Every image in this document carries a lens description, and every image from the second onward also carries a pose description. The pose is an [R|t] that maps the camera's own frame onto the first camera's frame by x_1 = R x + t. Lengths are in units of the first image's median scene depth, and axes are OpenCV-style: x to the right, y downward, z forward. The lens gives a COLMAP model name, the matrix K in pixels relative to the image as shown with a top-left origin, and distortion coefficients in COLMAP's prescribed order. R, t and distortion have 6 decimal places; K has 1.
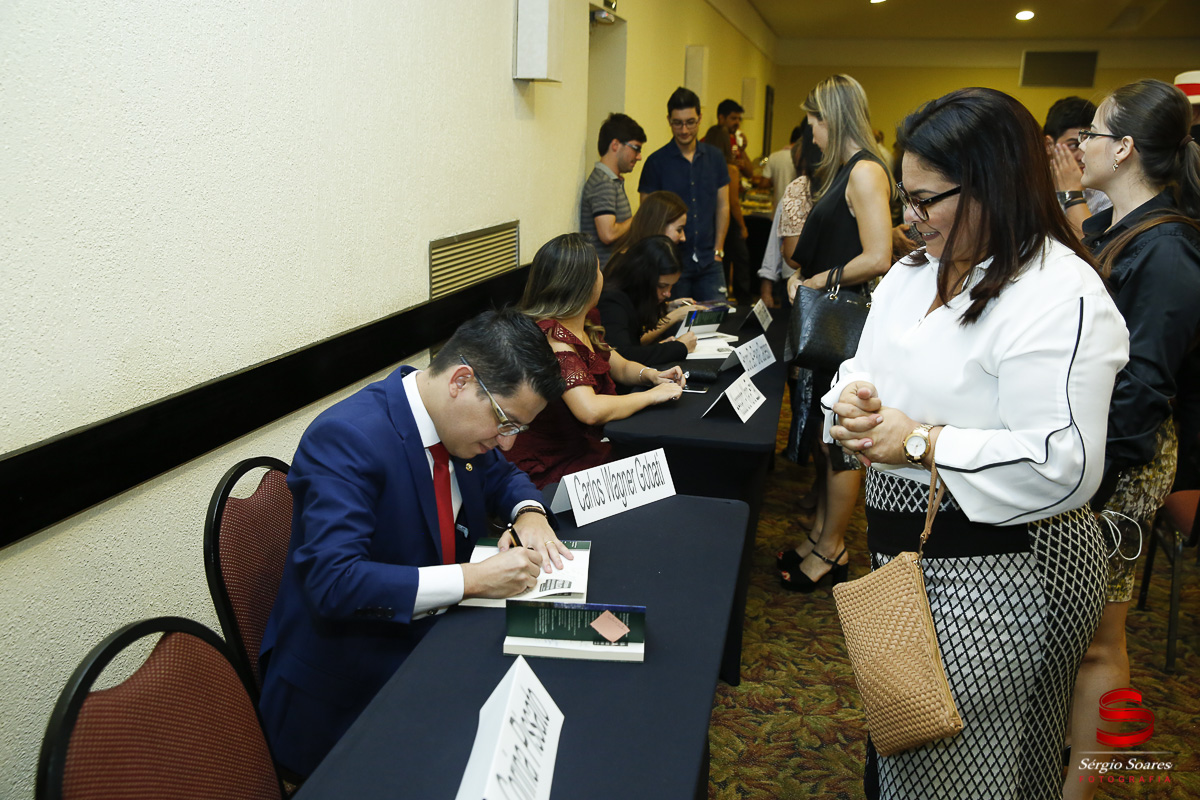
lens RADIAL K [[1065.7, 0, 600.2], [0, 1065.7, 400.1], [0, 0, 1]] dist [-0.000937, -0.000408]
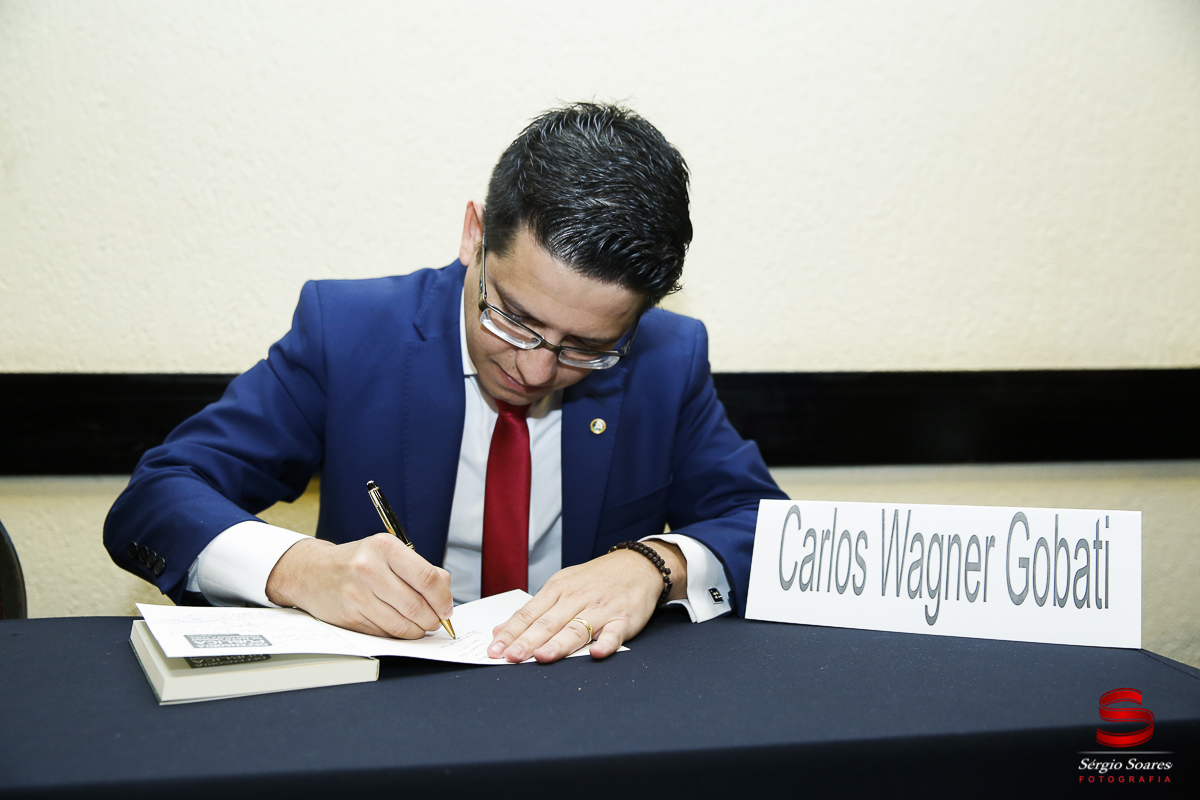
lens RADIAL K [[1249.4, 0, 600.0], [0, 1249.4, 400.8], [0, 0, 1]] dist [0.005309, 0.000000]
pose [[0.352227, -0.026449, -0.935541, 0.350275], [-0.216927, 0.970072, -0.109098, 0.085704], [0.910428, 0.241371, 0.335948, 0.640231]]
